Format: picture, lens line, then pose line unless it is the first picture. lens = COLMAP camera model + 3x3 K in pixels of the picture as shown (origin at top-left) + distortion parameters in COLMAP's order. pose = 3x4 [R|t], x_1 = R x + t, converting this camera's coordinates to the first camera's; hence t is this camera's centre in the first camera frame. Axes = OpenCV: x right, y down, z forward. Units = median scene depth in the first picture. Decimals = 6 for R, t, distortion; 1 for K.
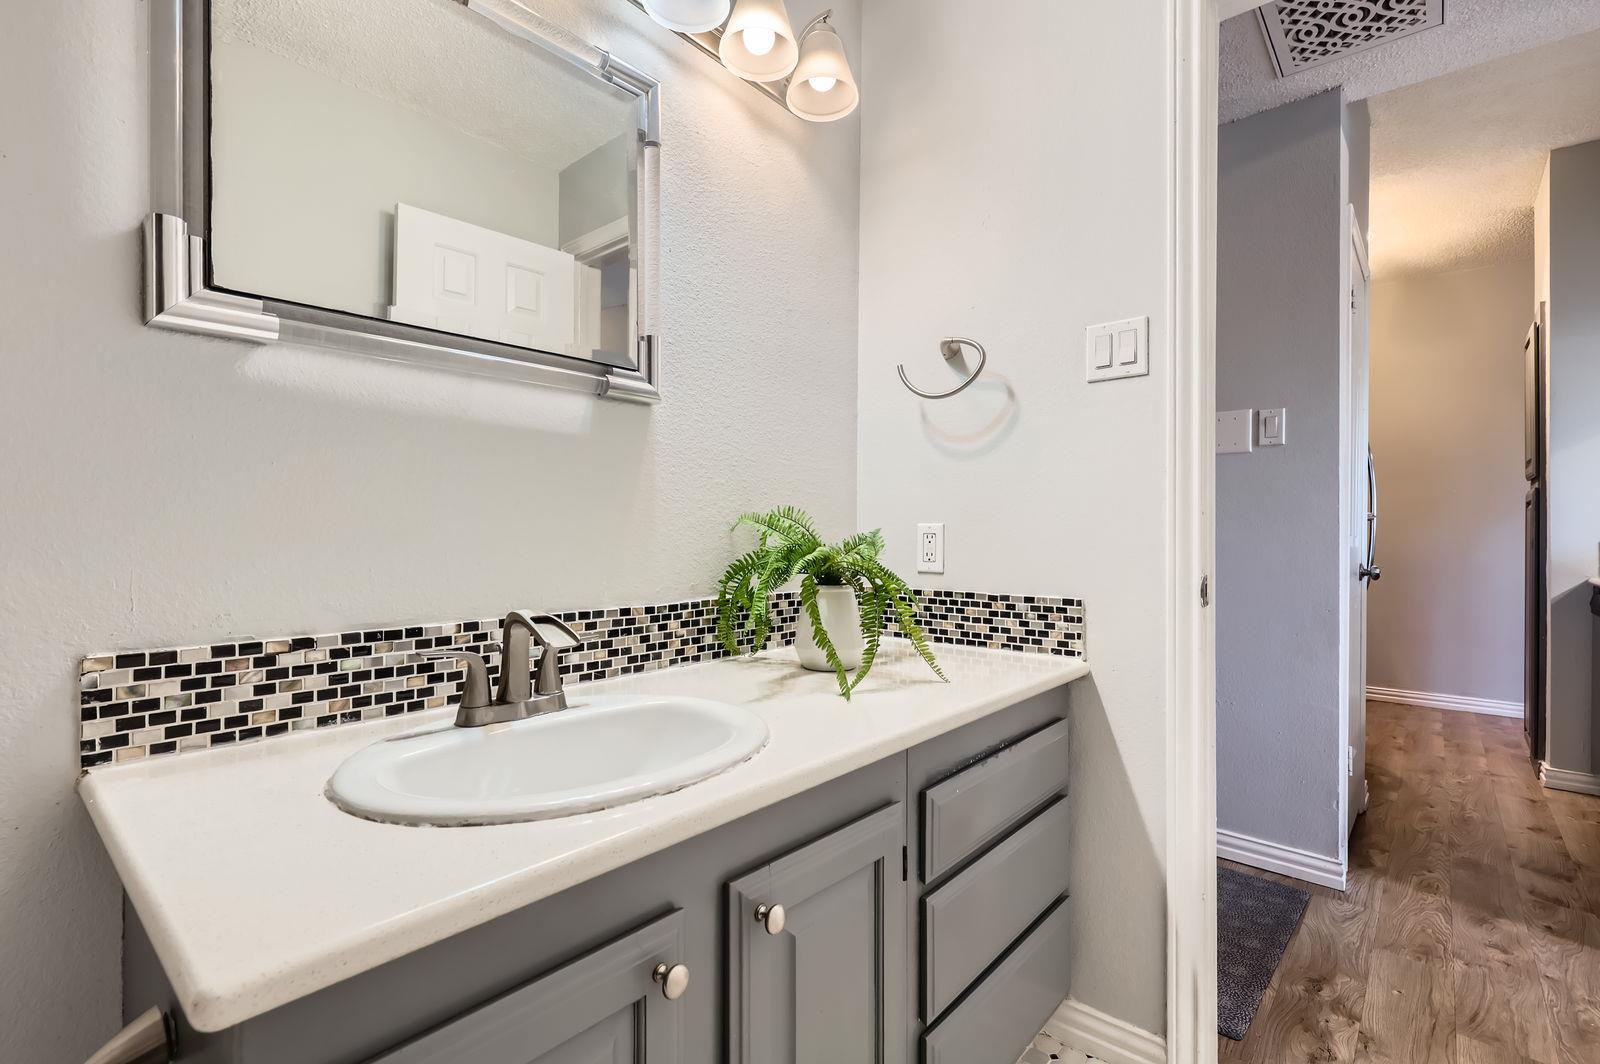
lens RADIAL K [[727.7, 0, 777.4], [0, 727.7, 567.7], [0, 0, 1]] dist [0.012857, -0.000893]
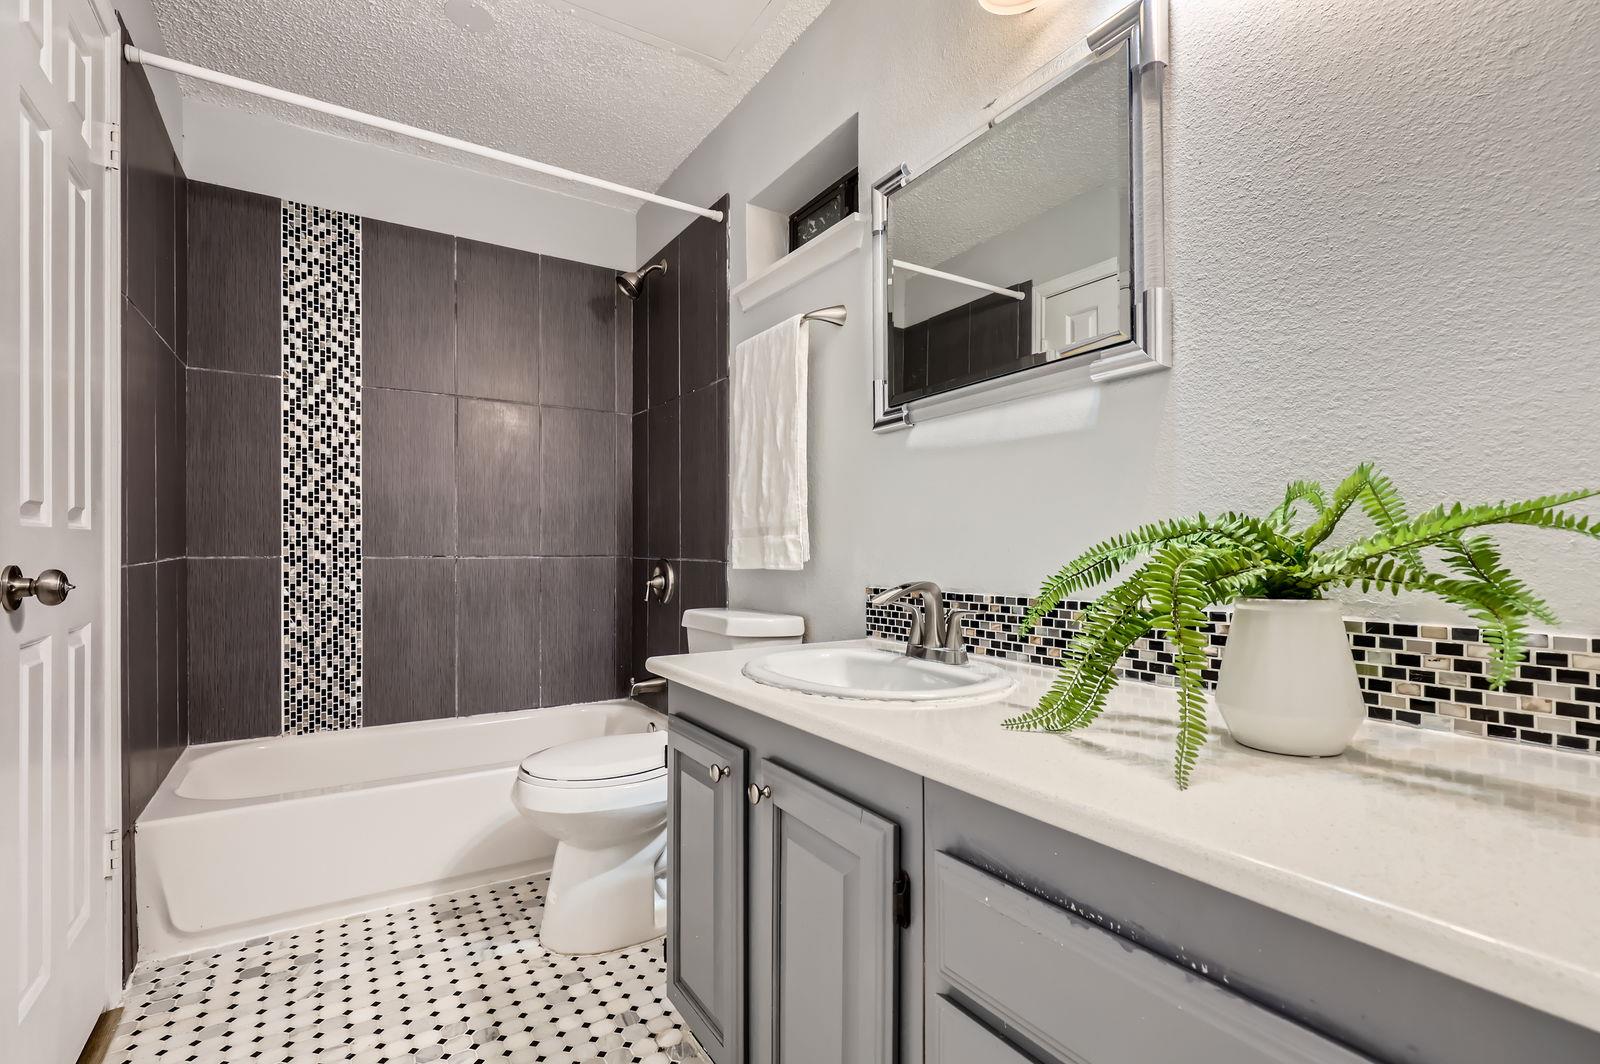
lens RADIAL K [[727.7, 0, 798.1], [0, 727.7, 525.8], [0, 0, 1]] dist [0.012857, -0.000893]
pose [[-0.269601, -0.000718, -0.962972, 0.636539], [-0.007696, 0.999969, 0.001409, -0.034246], [0.962941, 0.007791, -0.269598, 0.693155]]
